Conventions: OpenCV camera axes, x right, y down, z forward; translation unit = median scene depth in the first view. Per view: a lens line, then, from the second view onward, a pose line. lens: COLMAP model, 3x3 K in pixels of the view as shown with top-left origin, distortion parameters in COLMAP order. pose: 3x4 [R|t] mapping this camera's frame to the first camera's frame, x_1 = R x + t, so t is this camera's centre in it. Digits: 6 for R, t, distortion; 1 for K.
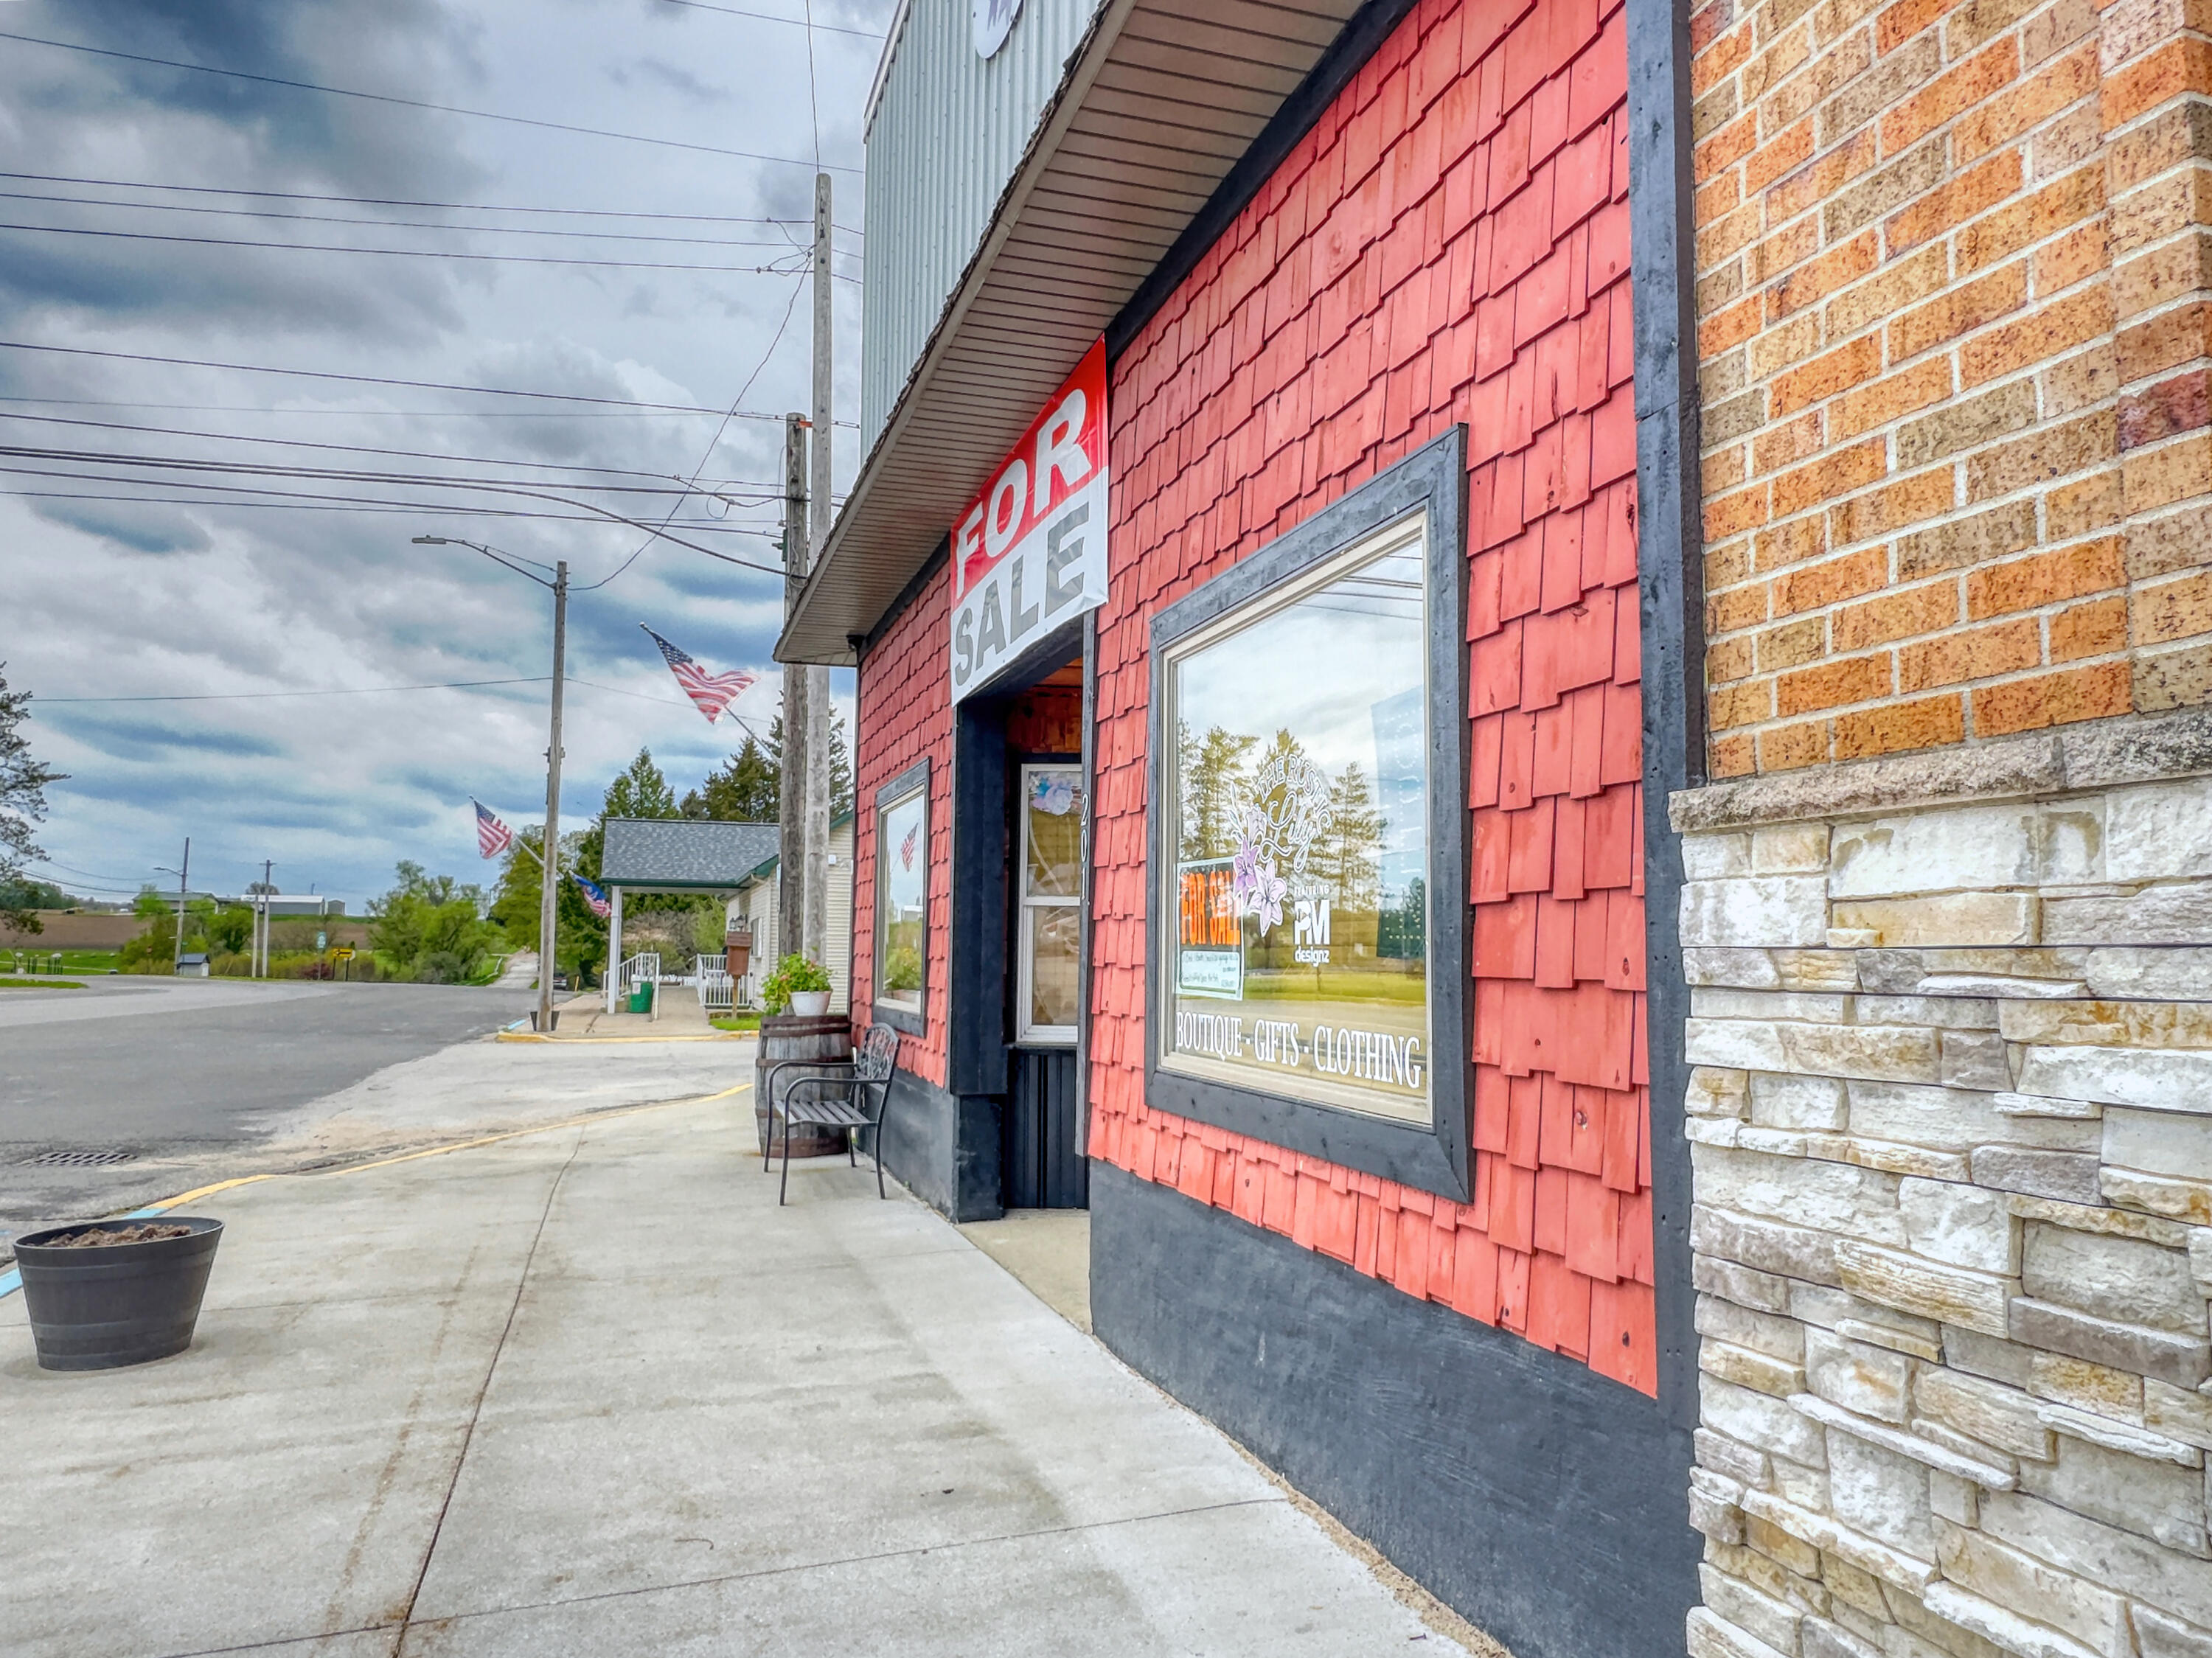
lens RADIAL K [[1444.4, 0, 1109.1], [0, 1444.4, 825.2], [0, 0, 1]] dist [0.000069, -0.001499]
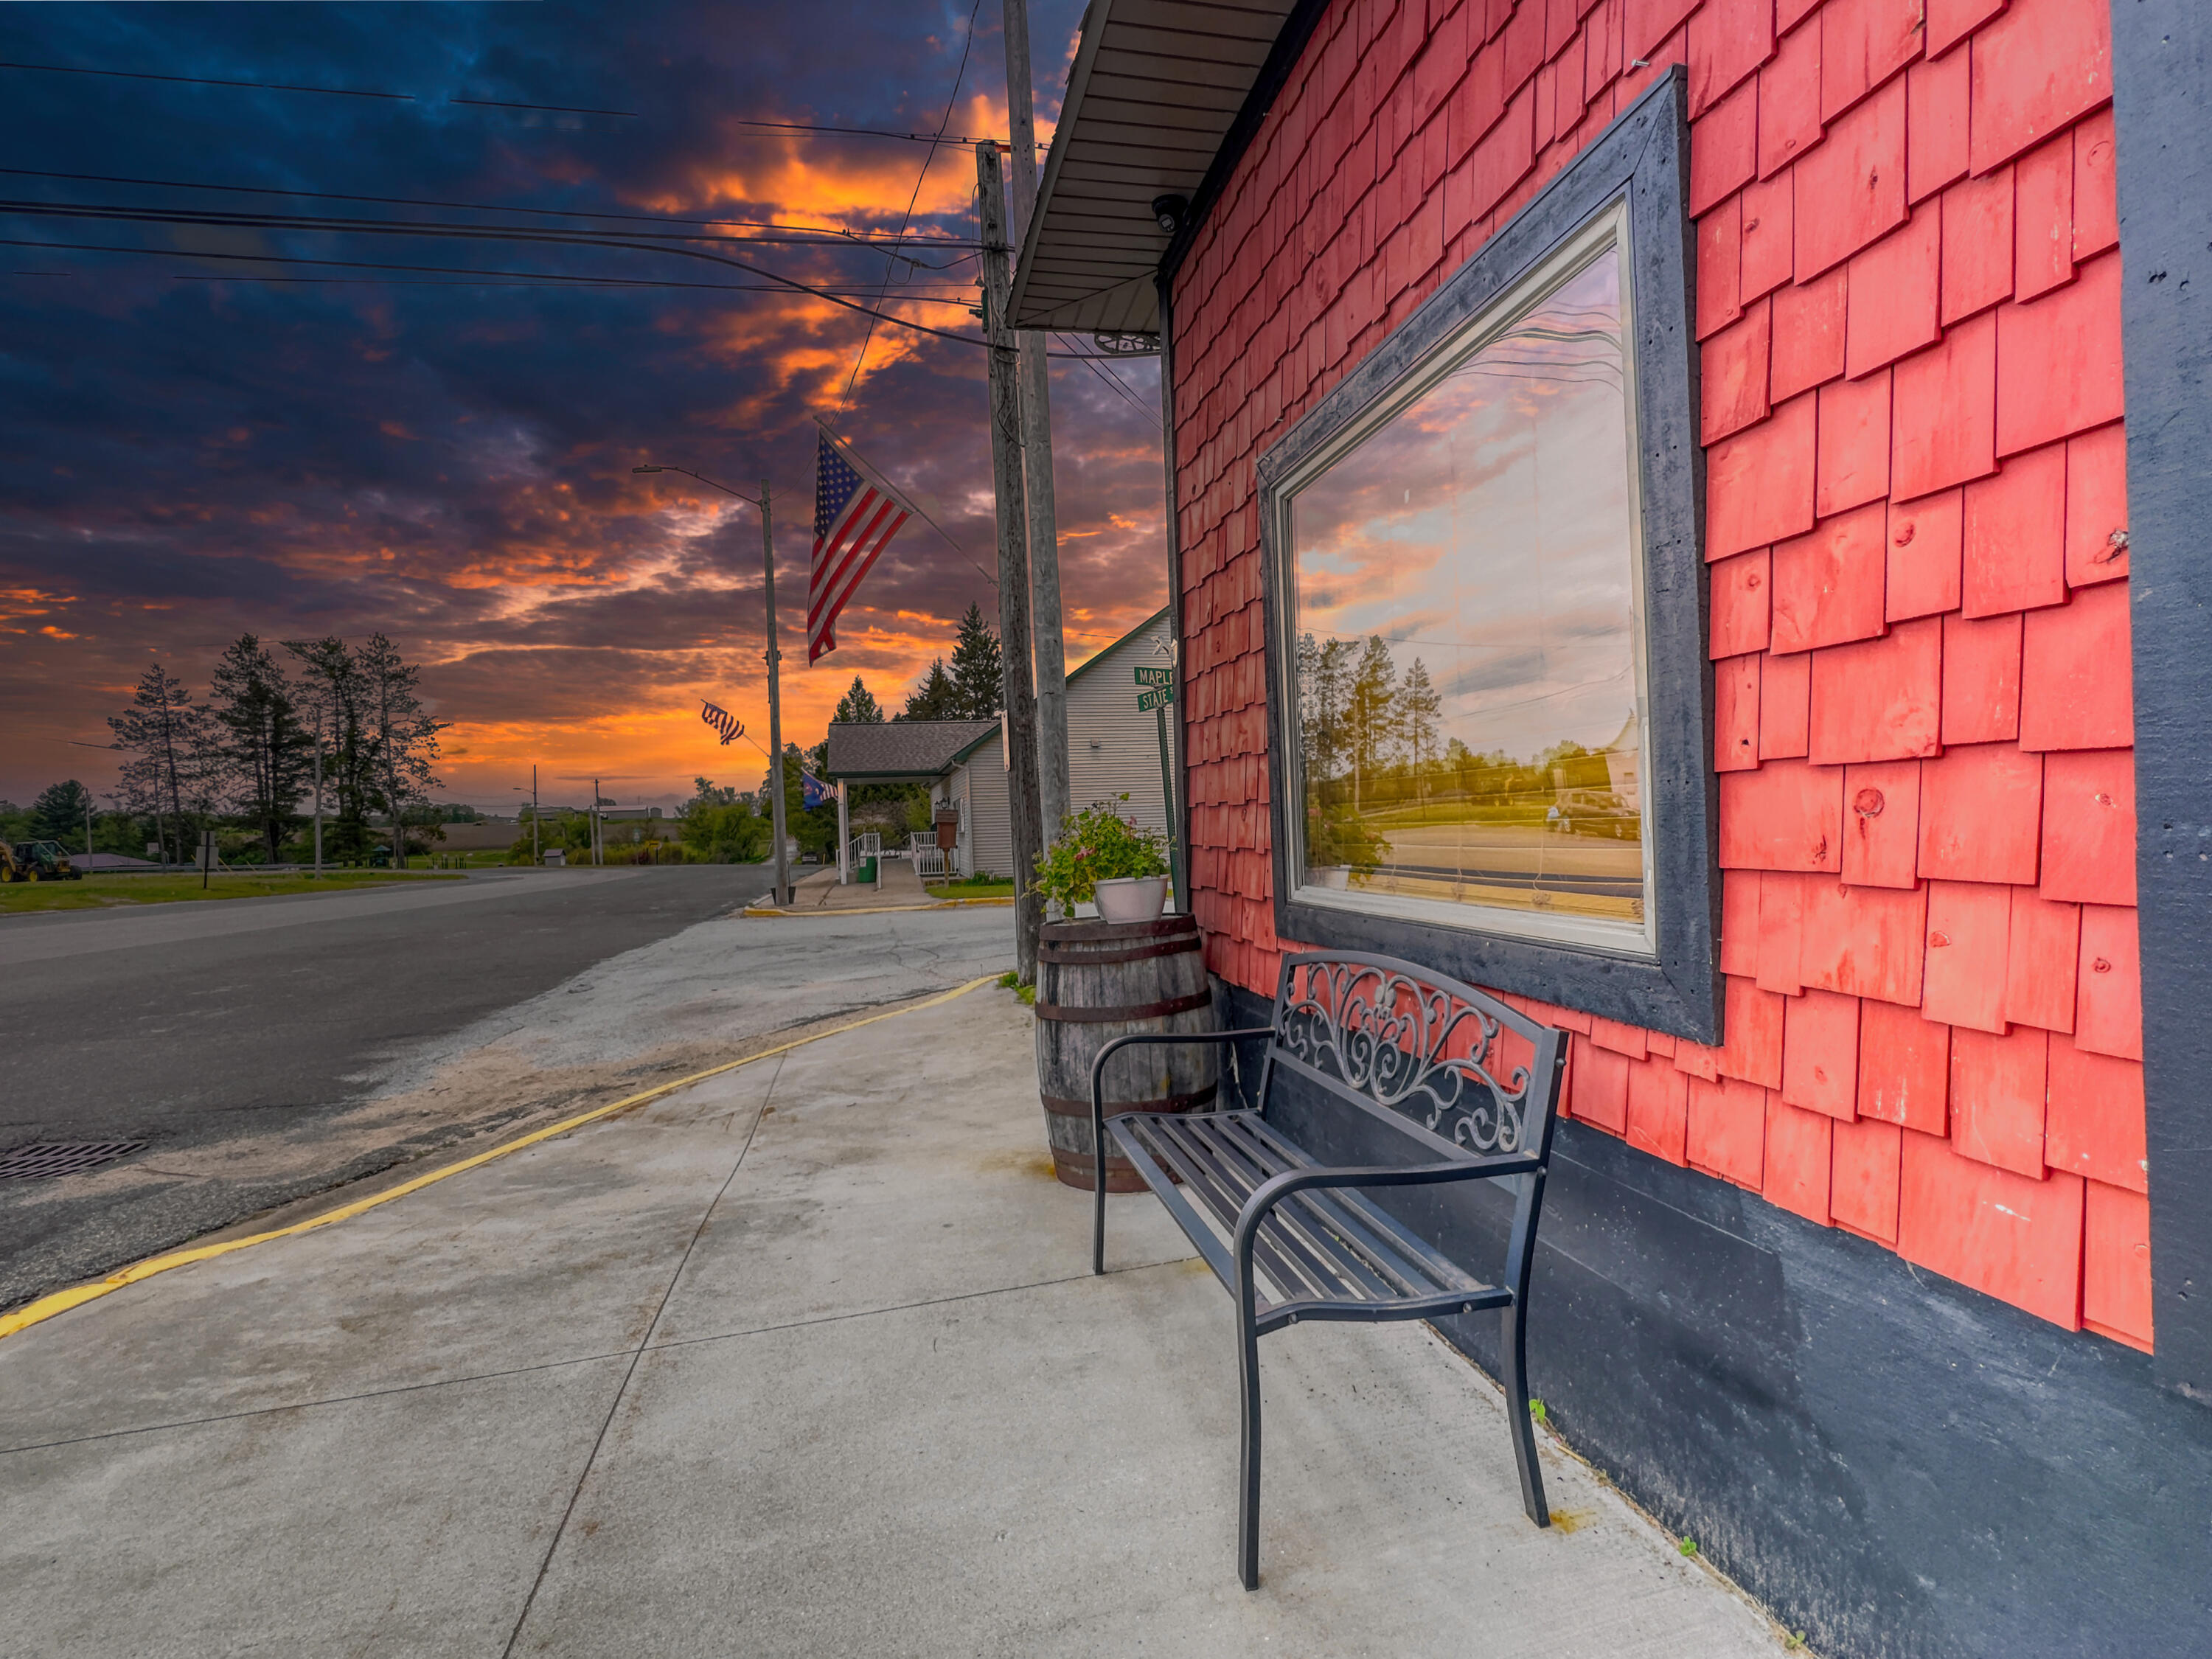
lens RADIAL K [[1083.8, 0, 1115.0], [0, 1083.8, 830.3], [0, 0, 1]] dist [-0.006368, 0.002545]
pose [[0.994952, -0.045827, -0.089279, -0.031079], [0.054246, 0.994067, 0.094281, 0.010670], [0.084428, -0.098648, 0.991534, 0.106792]]
